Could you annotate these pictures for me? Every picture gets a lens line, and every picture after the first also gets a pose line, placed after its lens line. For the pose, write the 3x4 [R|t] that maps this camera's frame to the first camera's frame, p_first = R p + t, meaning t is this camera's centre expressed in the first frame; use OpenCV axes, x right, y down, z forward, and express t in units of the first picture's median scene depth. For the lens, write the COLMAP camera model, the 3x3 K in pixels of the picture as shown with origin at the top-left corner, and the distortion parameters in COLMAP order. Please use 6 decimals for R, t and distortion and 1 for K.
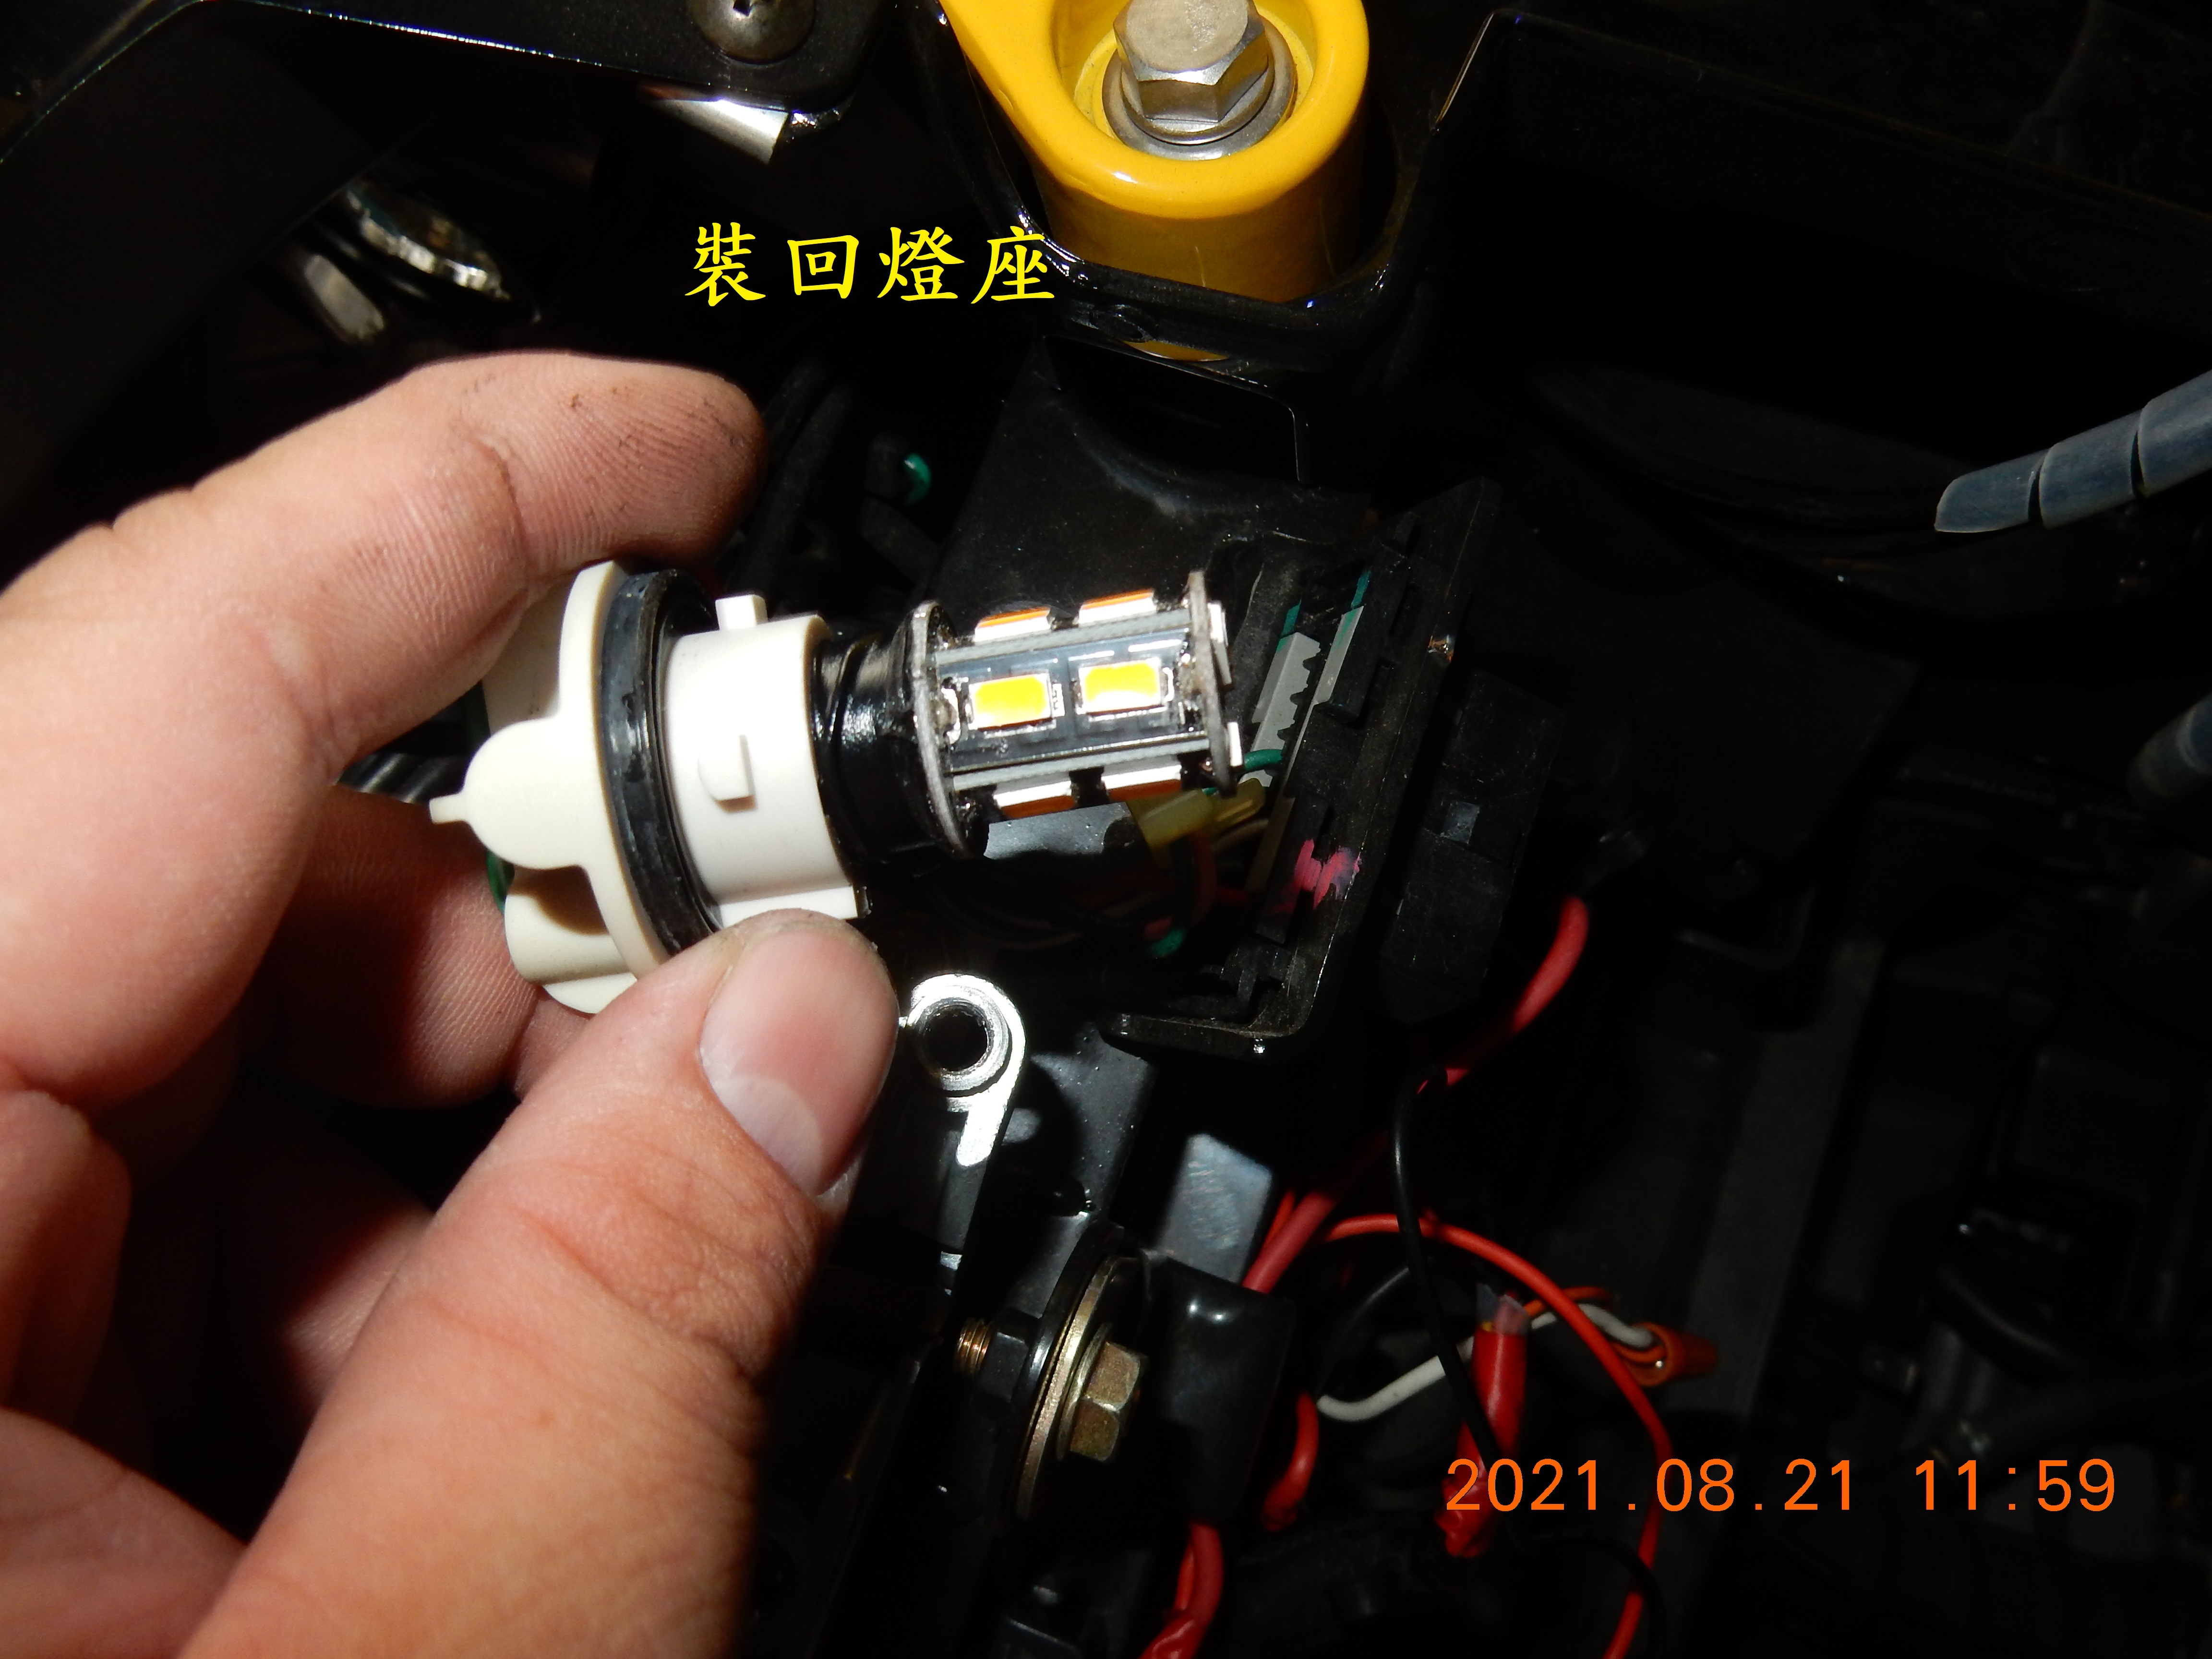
lens RADIAL K [[1690.8, 0, 1114.6], [0, 1690.8, 841.7], [0, 0, 1]] dist [0.009085, -0.005359]
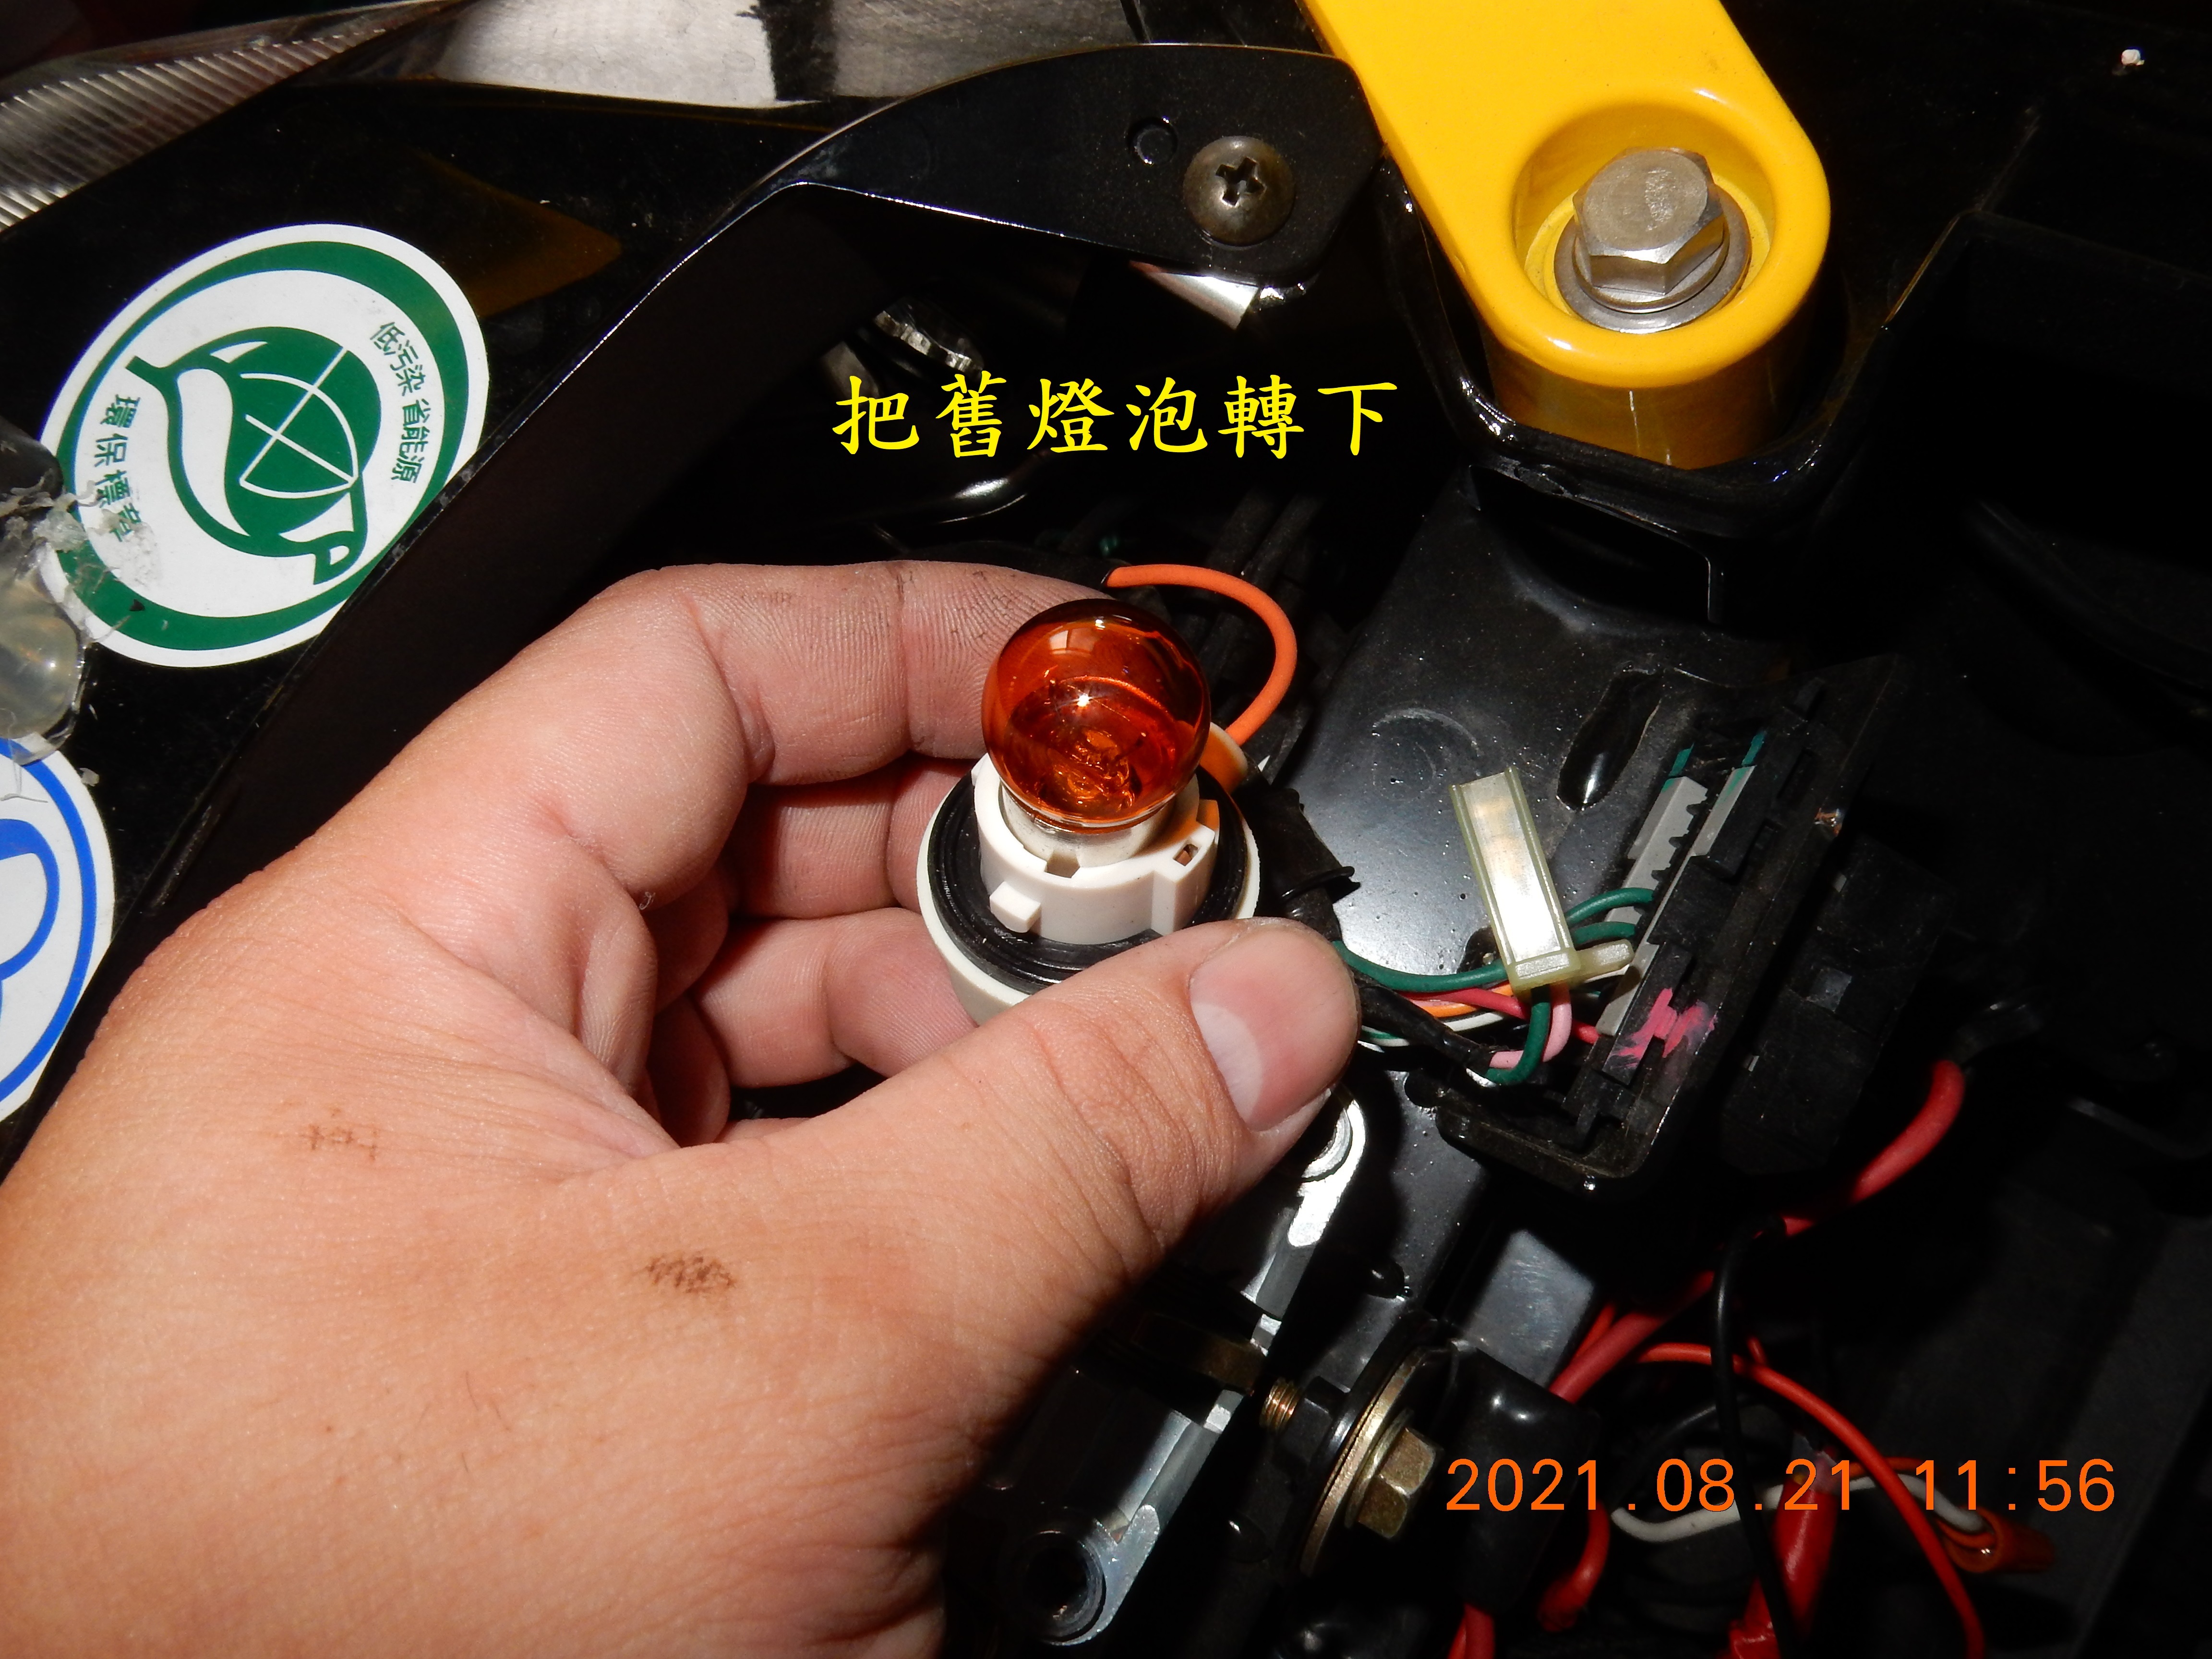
lens RADIAL K [[1690.8, 0, 1086.3], [0, 1690.8, 842.8], [0, 0, 1]] dist [0.009085, -0.005359]
pose [[0.964652, 0.126264, -0.231308, 0.000776], [-0.125927, 0.991906, 0.016285, -0.058520], [0.231492, 0.013418, 0.972744, -0.081742]]
